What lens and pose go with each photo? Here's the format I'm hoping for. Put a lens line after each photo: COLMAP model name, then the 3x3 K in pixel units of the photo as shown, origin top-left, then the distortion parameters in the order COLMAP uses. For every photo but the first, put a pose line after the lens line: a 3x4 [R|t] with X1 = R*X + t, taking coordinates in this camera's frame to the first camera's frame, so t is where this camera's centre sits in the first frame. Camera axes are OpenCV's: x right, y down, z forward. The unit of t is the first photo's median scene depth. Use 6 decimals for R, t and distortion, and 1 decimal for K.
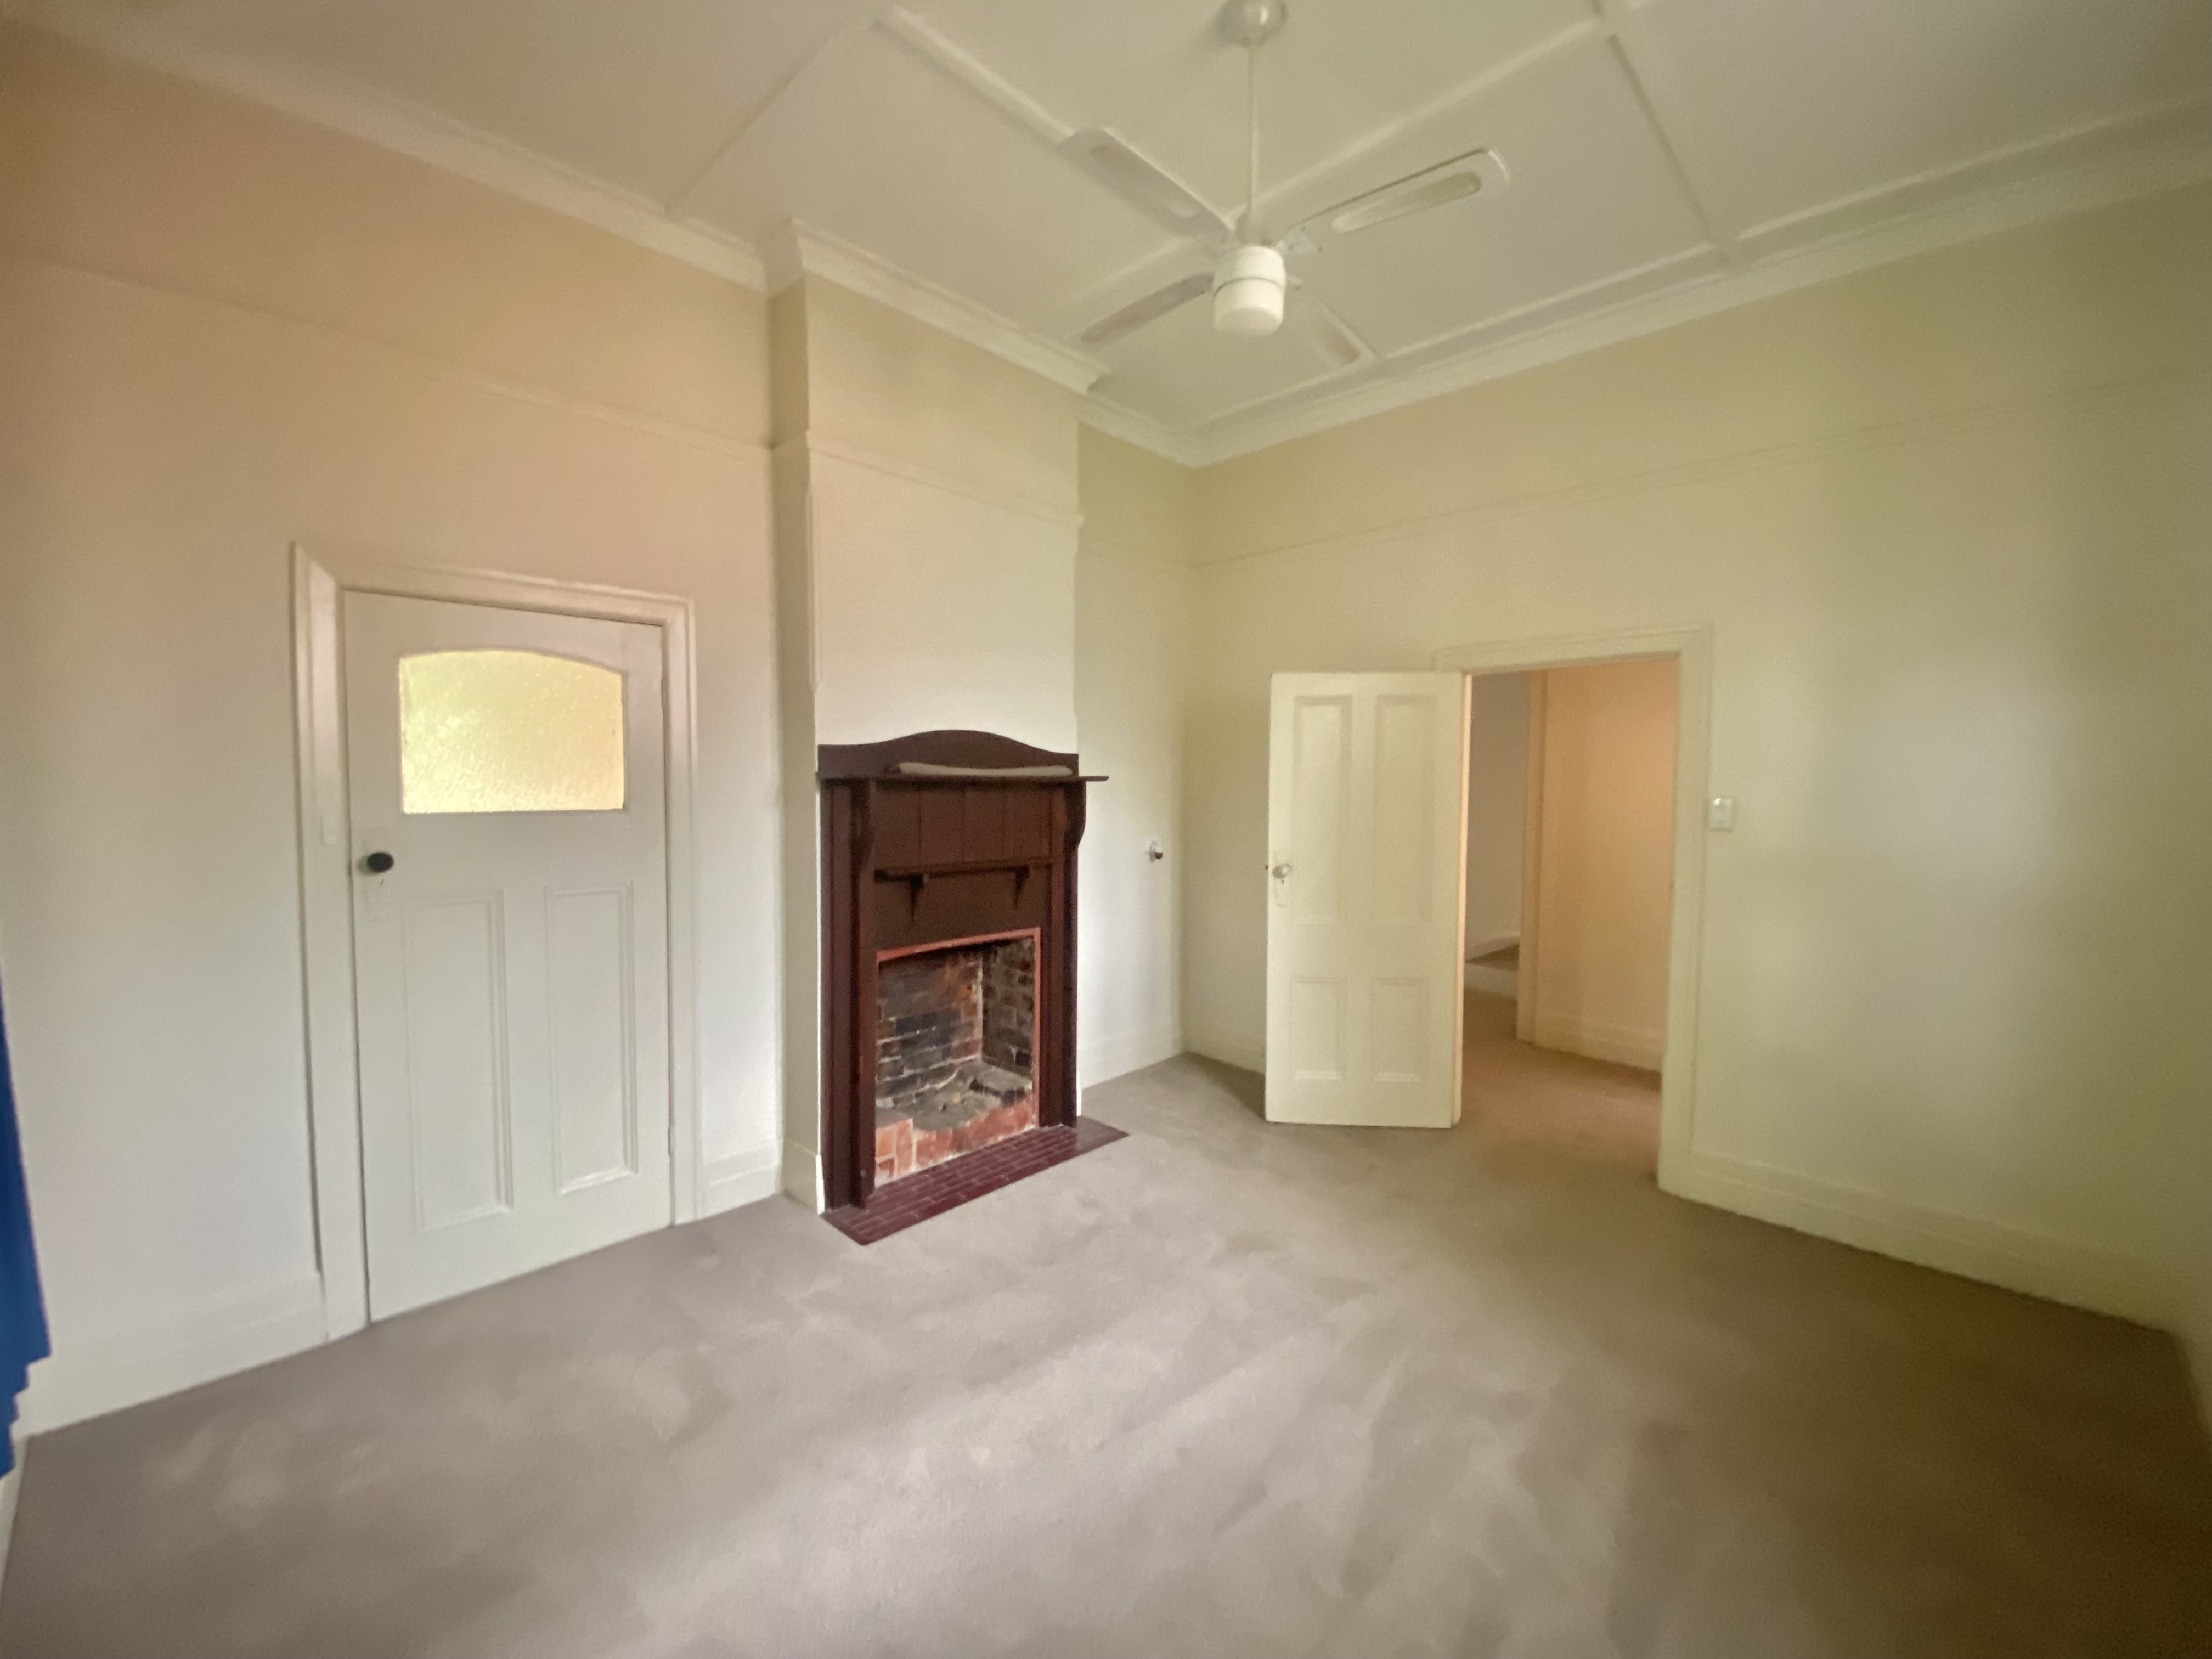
lens RADIAL K [[892.5, 0, 1102.7], [0, 892.5, 826.1], [0, 0, 1]] dist [0.035174, -0.021237]
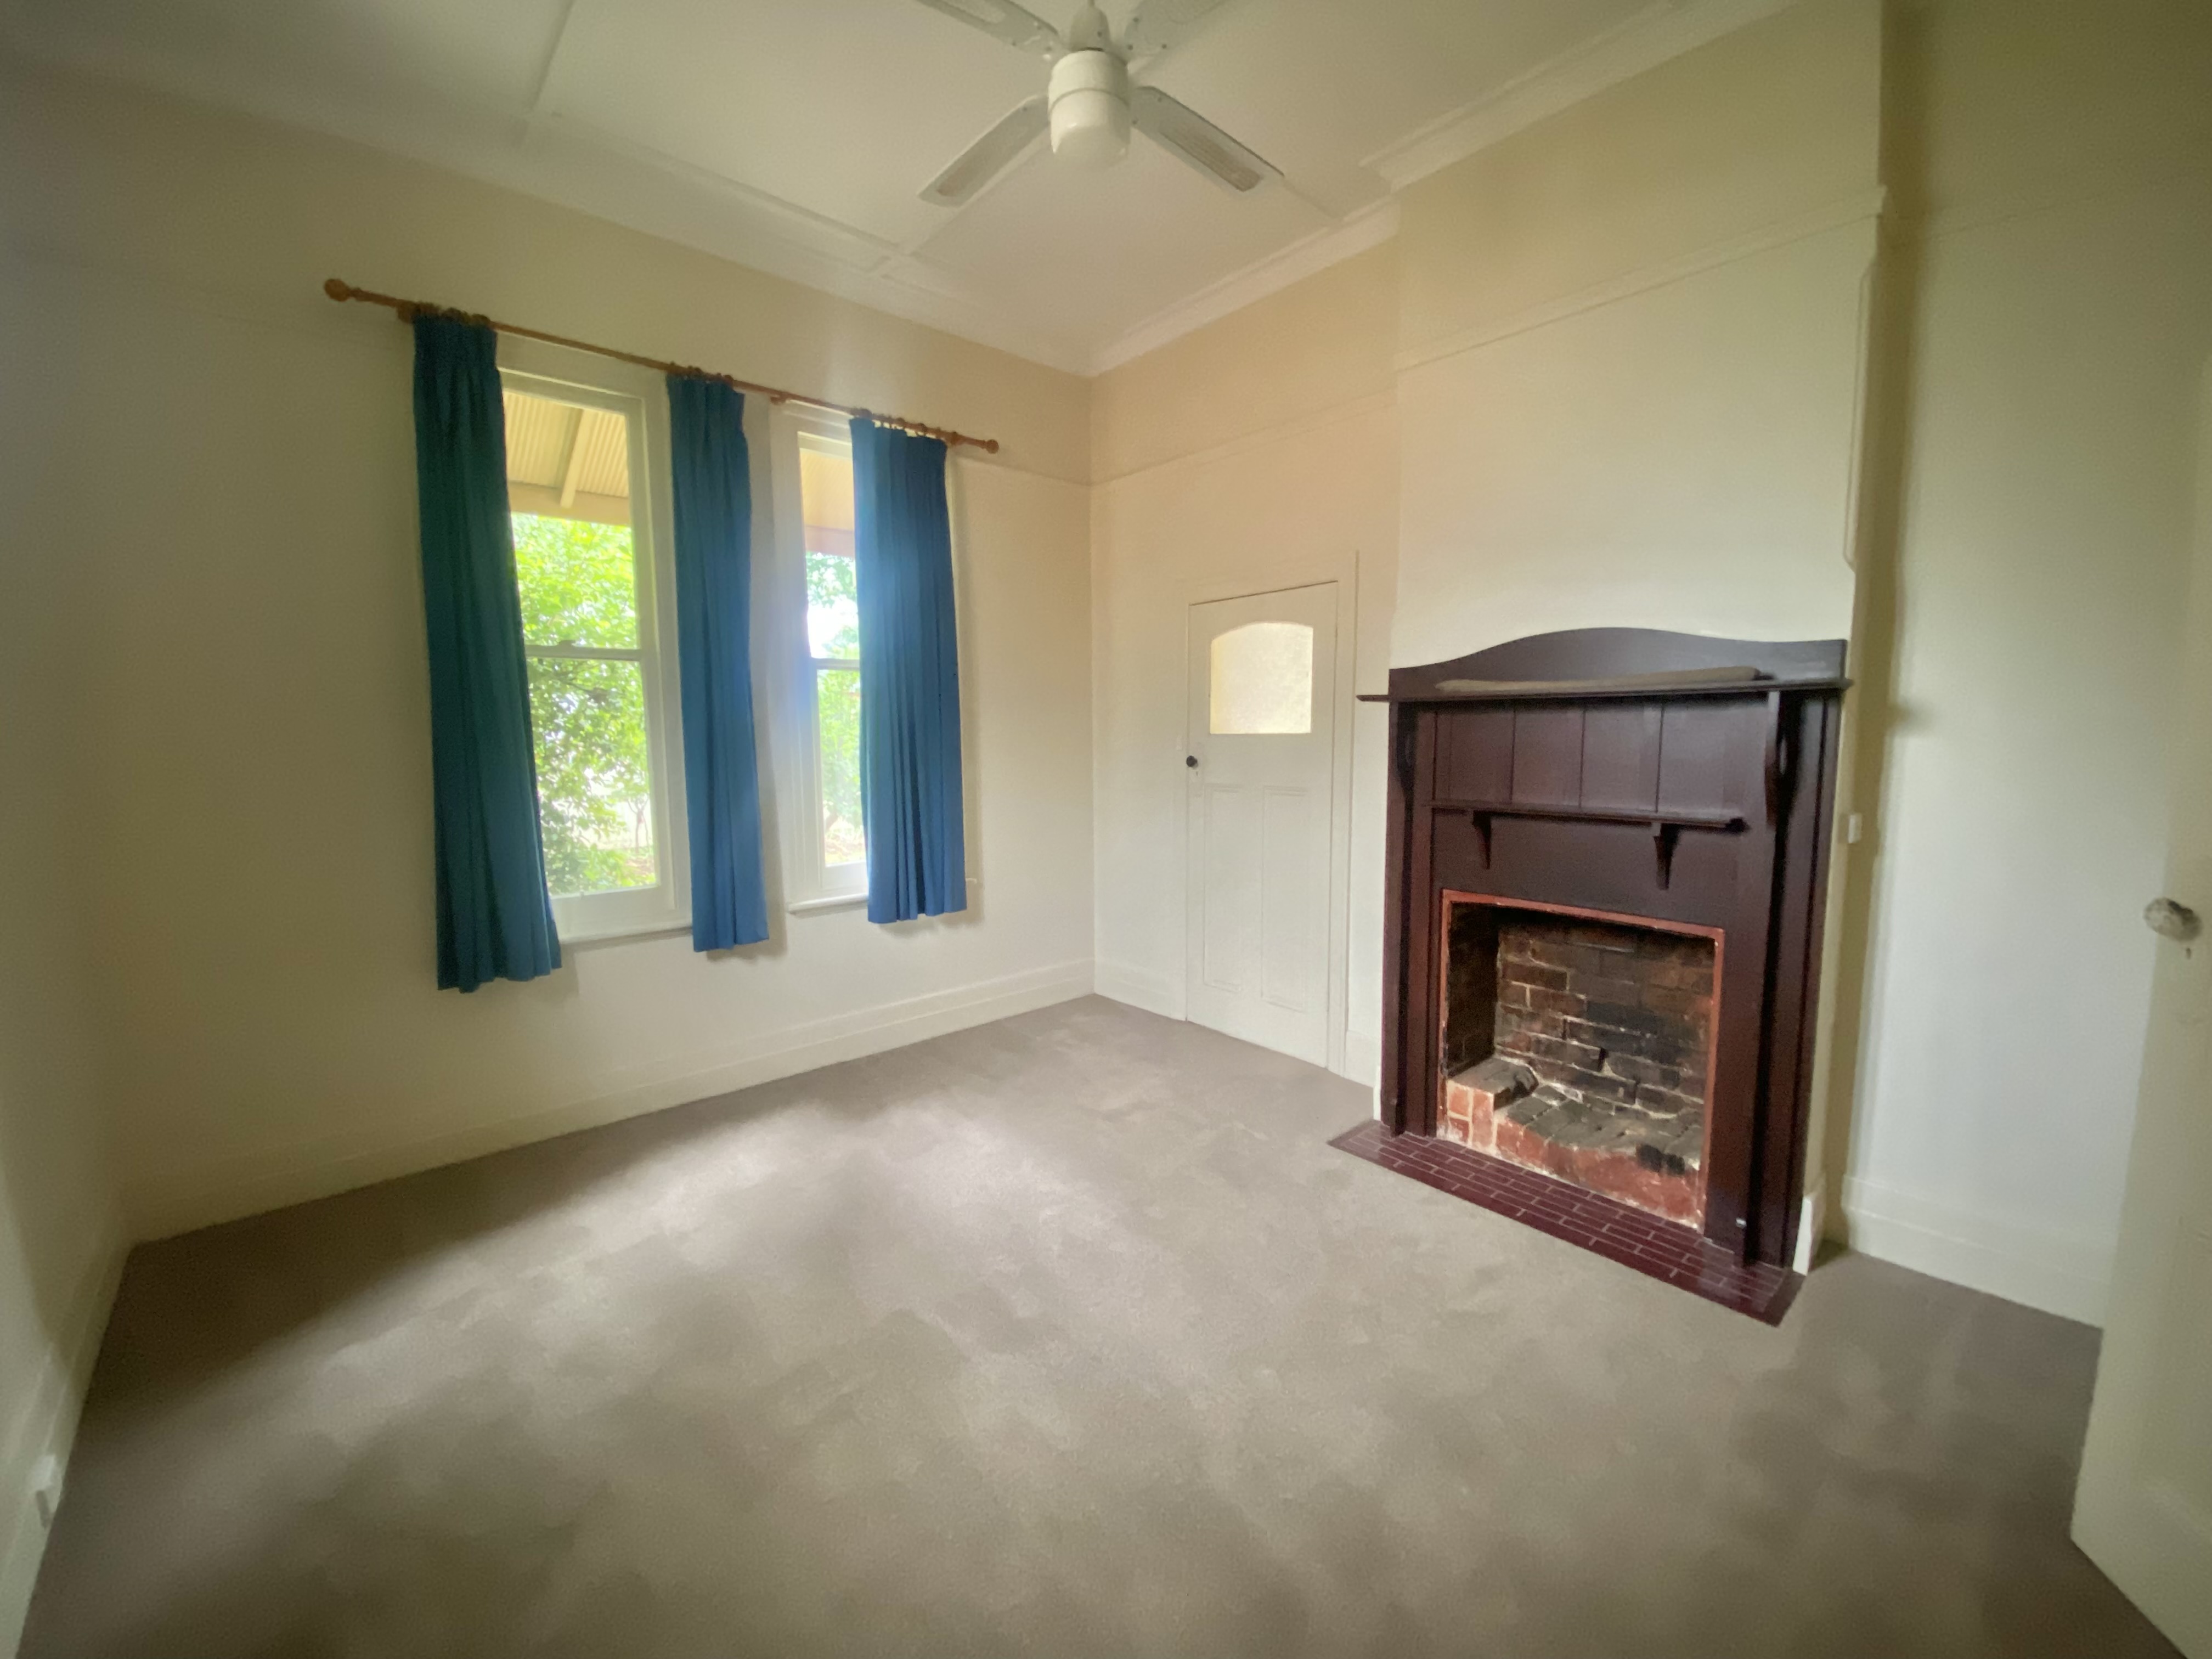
lens RADIAL K [[892.5, 0, 1102.7], [0, 892.5, 826.1], [0, 0, 1]] dist [0.035174, -0.021237]
pose [[-0.067079, 0.101148, -0.992607, 0.648473], [-0.051841, 0.993151, 0.104707, -0.003328], [0.996400, 0.058481, -0.061376, 0.658736]]
